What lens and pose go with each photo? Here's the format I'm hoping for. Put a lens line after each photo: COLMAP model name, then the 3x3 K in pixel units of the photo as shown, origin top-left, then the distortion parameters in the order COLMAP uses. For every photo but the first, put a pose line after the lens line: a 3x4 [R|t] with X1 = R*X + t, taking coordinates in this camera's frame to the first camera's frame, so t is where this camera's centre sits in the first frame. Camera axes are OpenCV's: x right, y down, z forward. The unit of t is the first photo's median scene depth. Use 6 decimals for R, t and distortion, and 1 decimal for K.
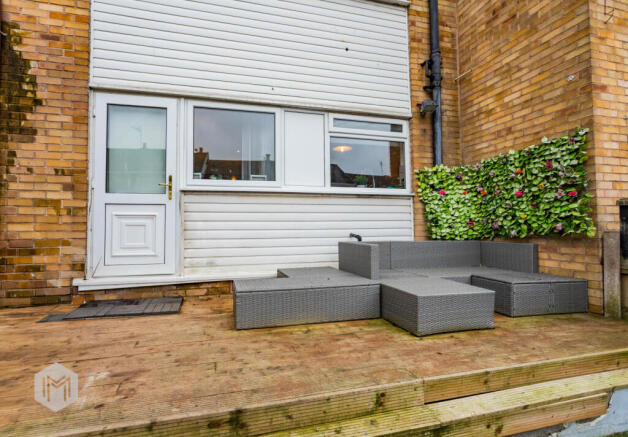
lens RADIAL K [[347.9, 0, 313.6], [0, 347.9, 216.5], [0, 0, 1]] dist [-0.005803, 0.002266]
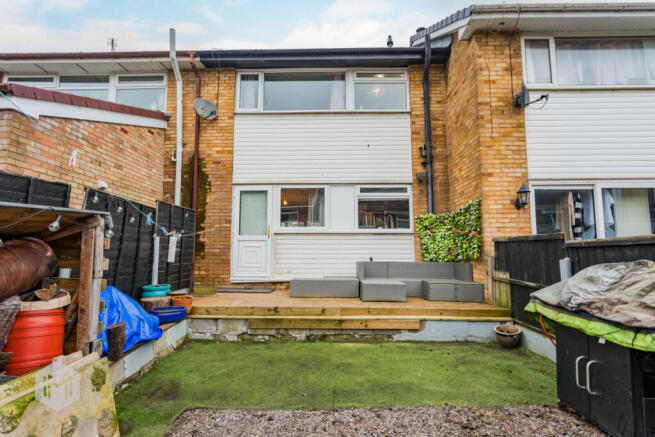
lens RADIAL K [[377.0, 0, 327.1], [0, 377.0, 218.4], [0, 0, 1]] dist [0.000146, 0.000152]
pose [[0.956521, -0.020804, -0.290922, 0.421343], [0.002403, 0.997981, -0.063464, -0.019842], [0.291655, 0.060005, 0.954640, -0.753011]]
